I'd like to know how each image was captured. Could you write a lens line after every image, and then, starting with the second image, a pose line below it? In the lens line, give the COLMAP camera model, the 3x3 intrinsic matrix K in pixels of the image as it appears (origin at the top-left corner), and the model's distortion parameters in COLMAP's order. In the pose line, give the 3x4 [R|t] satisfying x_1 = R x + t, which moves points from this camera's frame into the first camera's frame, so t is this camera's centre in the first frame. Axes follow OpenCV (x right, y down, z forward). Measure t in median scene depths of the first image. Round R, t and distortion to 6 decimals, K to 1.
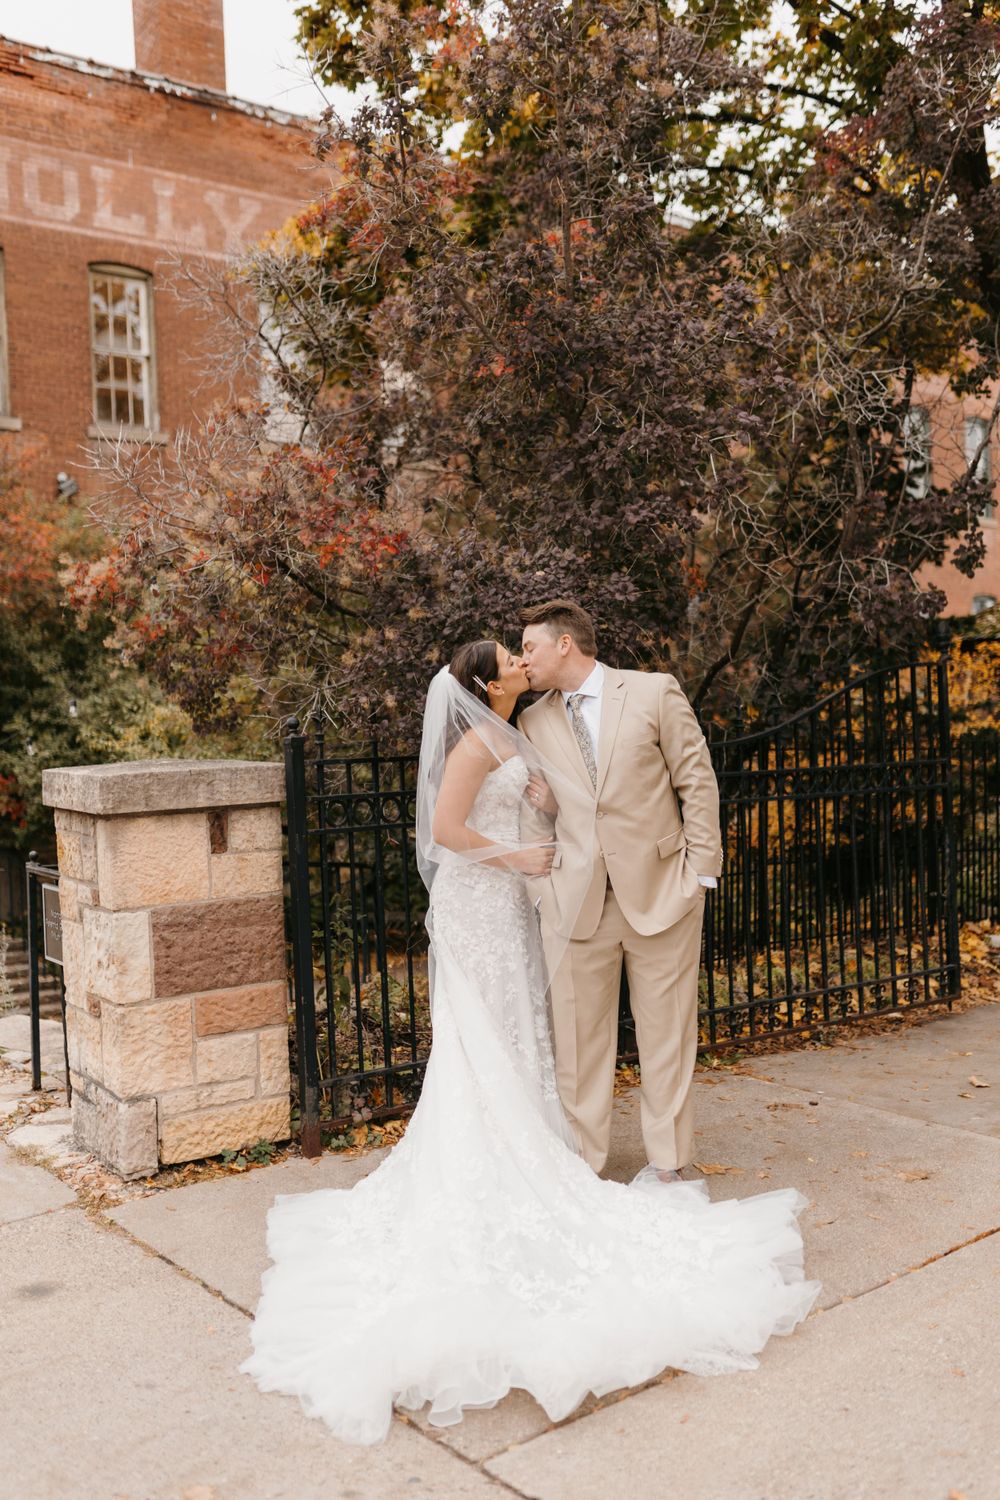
lens RADIAL K [[1401.3, 0, 502.6], [0, 1401.3, 744.1], [0, 0, 1]] dist [-0.008087, 0.000000]
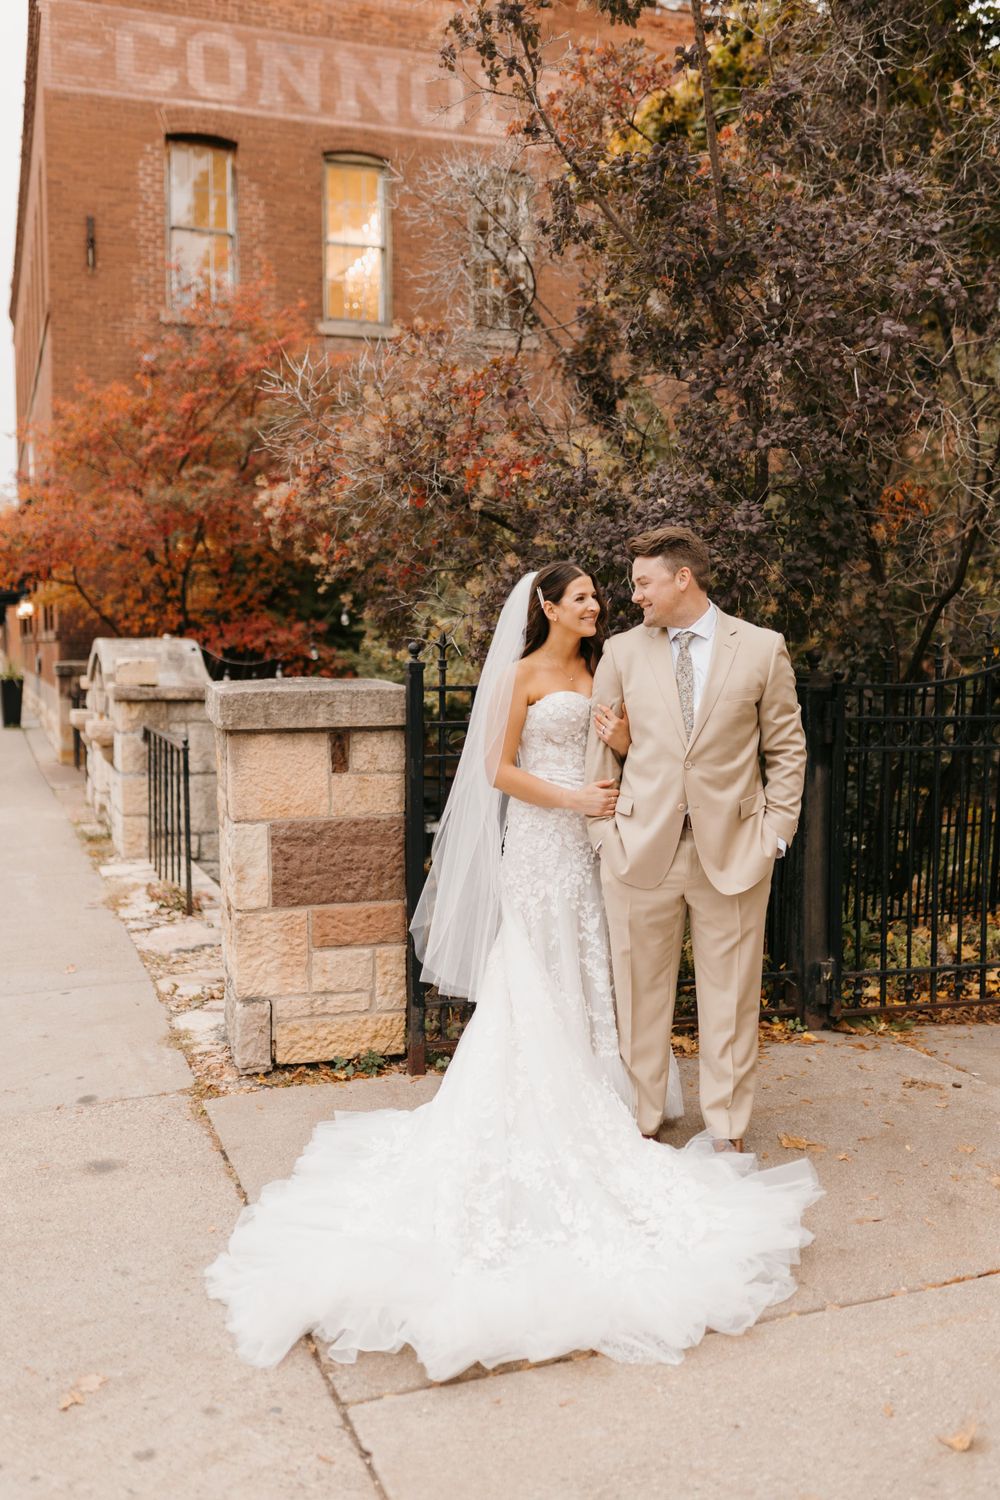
lens RADIAL K [[1401.3, 0, 520.4], [0, 1401.3, 743.8], [0, 0, 1]] dist [-0.008087, 0.000000]
pose [[0.955009, 0.059940, -0.290457, 0.221844], [-0.039716, 0.996390, 0.075035, -0.025654], [0.293906, -0.060124, 0.953941, 0.061936]]
